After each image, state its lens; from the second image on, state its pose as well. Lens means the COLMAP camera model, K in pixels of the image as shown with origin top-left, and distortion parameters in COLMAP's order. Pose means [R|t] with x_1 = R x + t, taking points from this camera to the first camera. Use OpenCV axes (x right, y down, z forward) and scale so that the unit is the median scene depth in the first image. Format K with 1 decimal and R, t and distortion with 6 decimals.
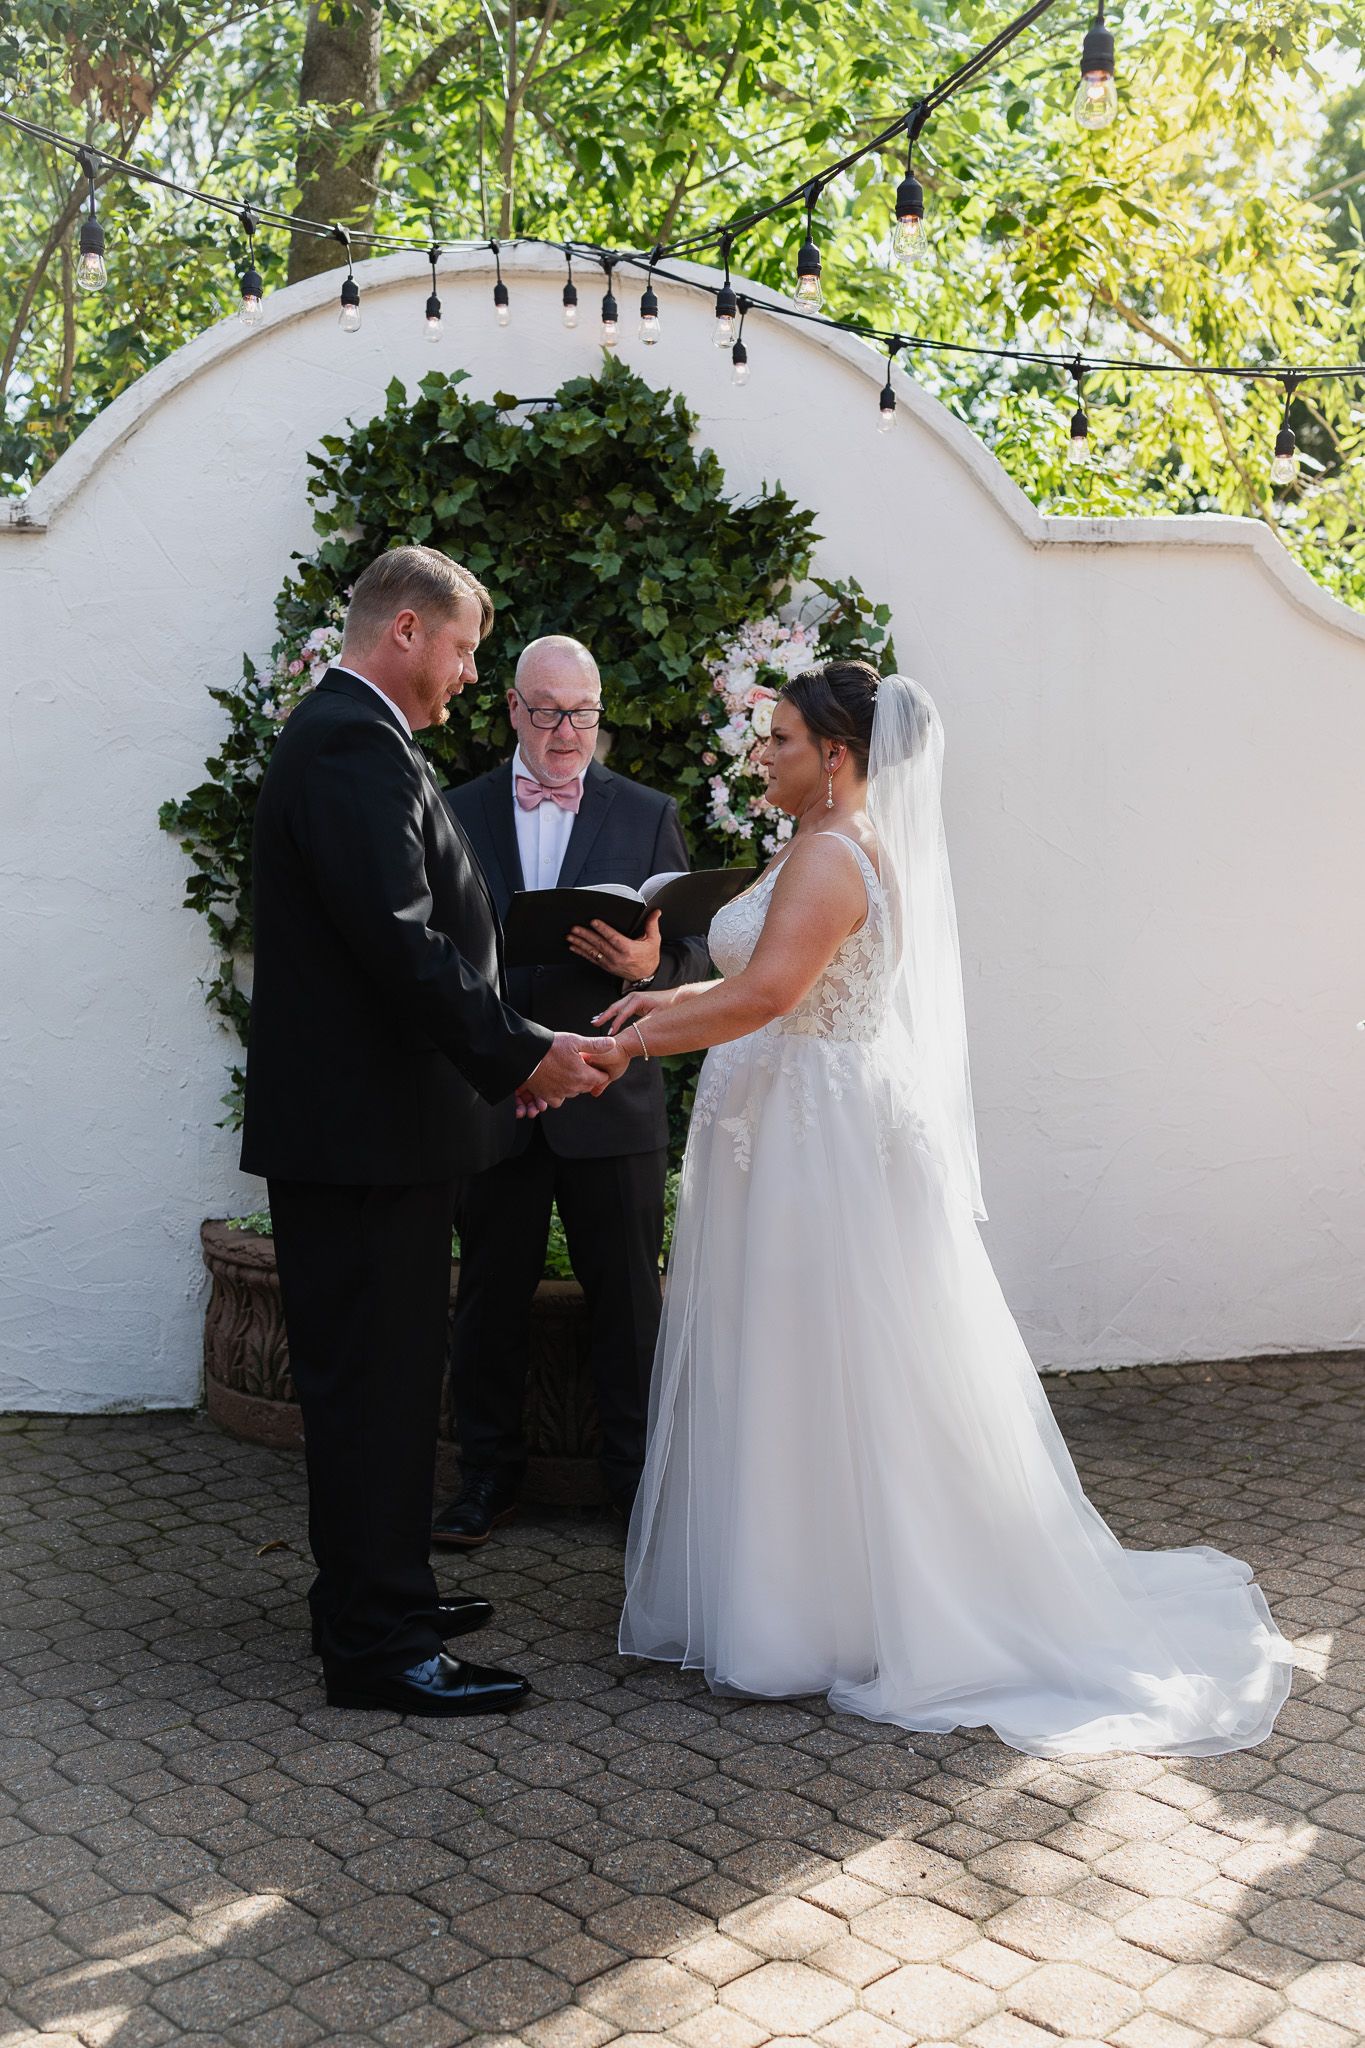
lens RADIAL K [[2042.9, 0, 671.0], [0, 2042.9, 1013.3], [0, 0, 1]] dist [-0.038404, 0.000000]
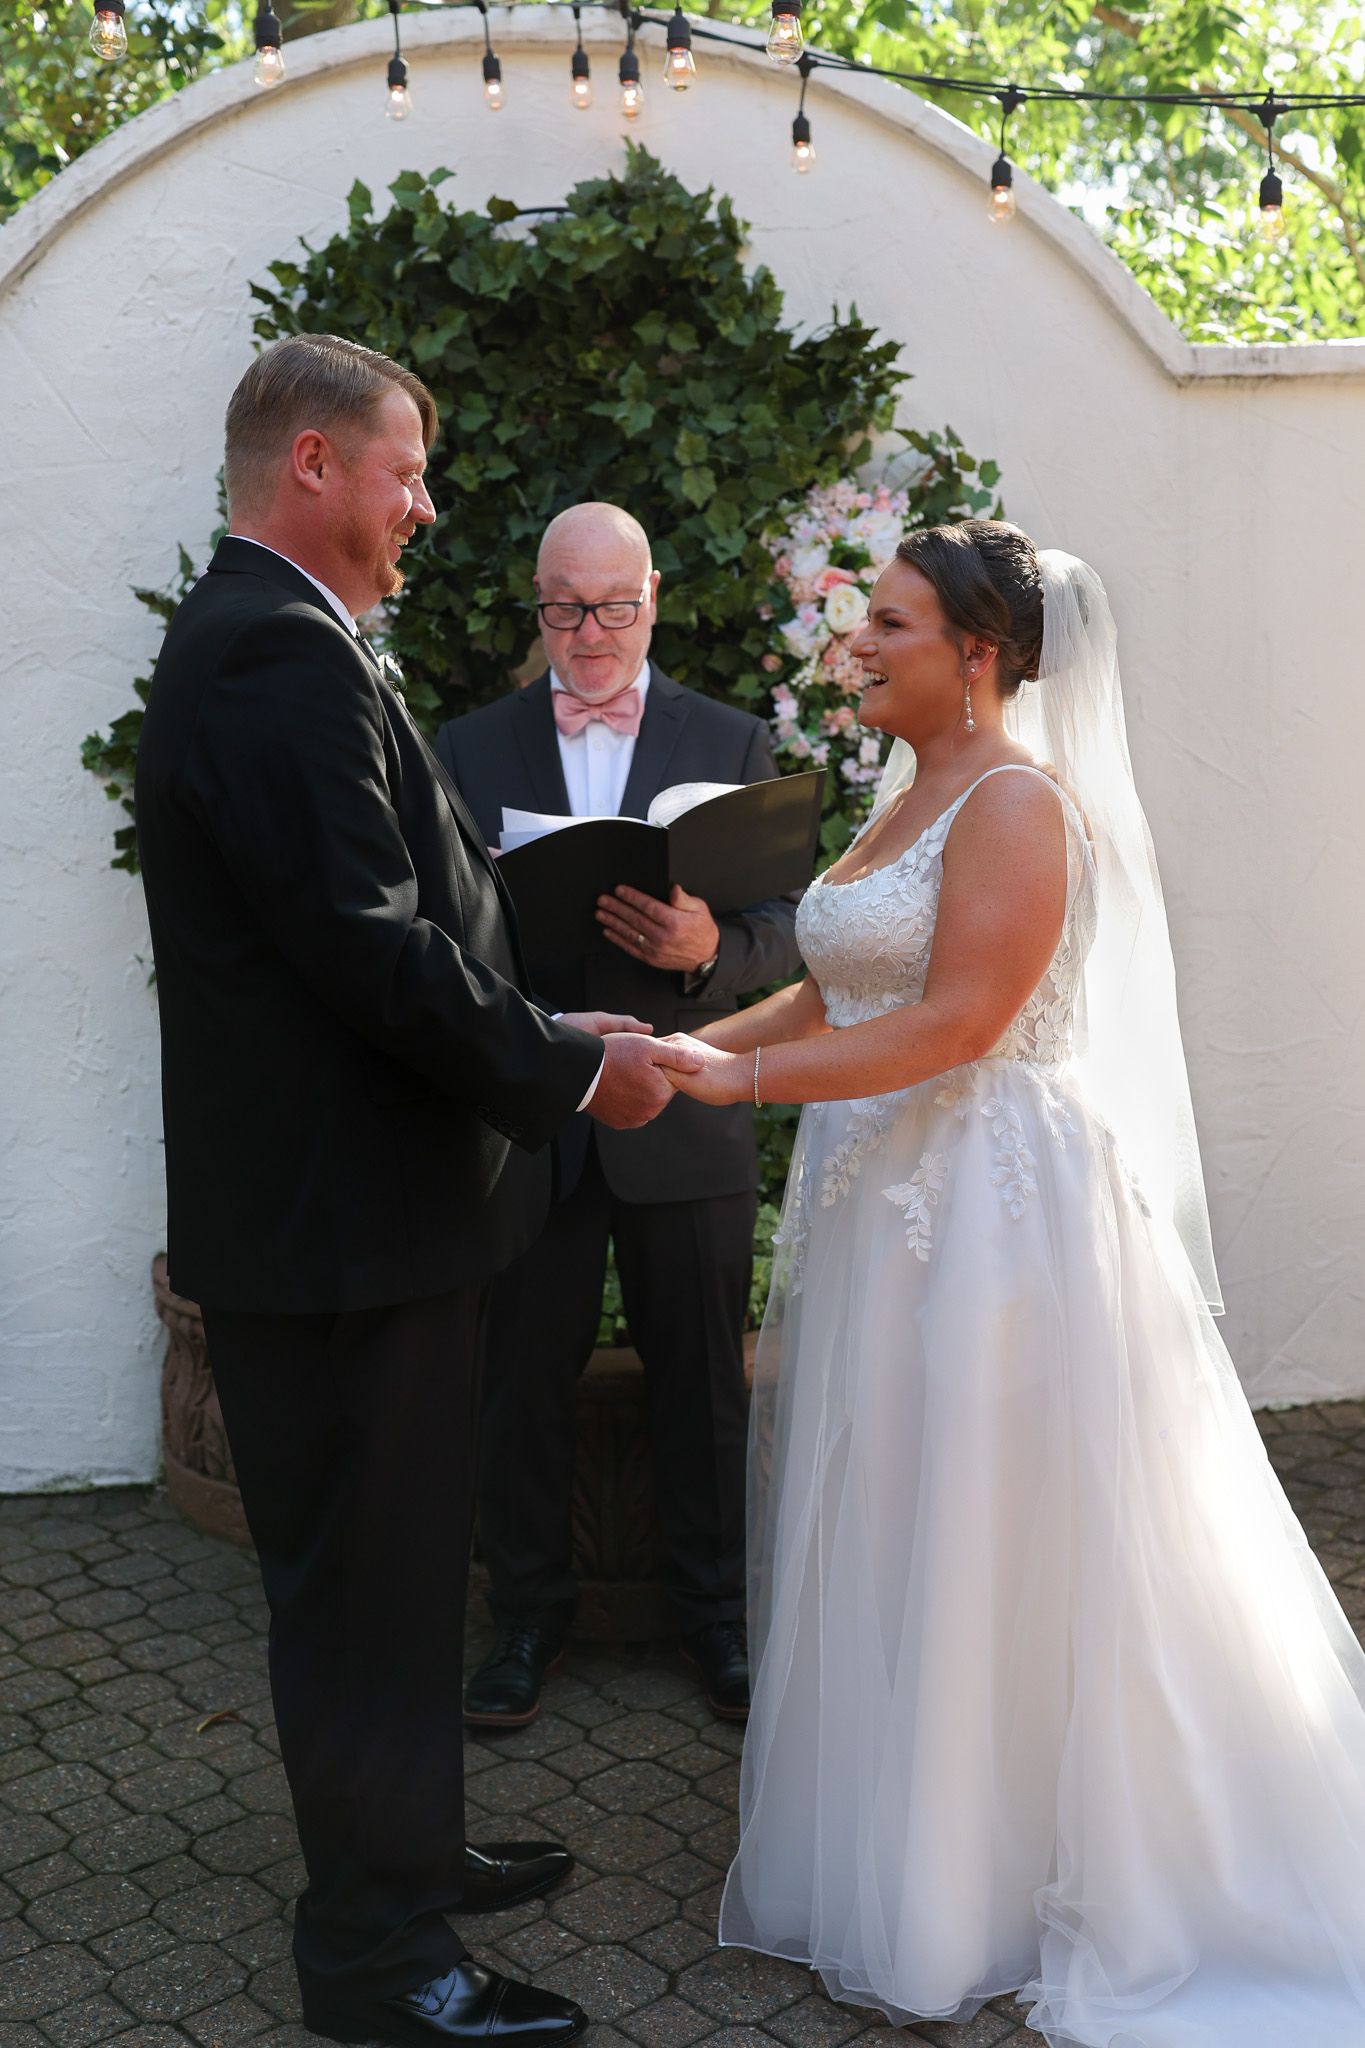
lens RADIAL K [[2042.9, 0, 666.0], [0, 2042.9, 1014.3], [0, 0, 1]] dist [-0.038404, 0.000000]
pose [[0.999219, -0.019147, -0.034563, 0.002651], [0.020703, 0.998762, 0.045232, -0.026239], [0.033654, -0.045912, 0.998378, 0.209627]]
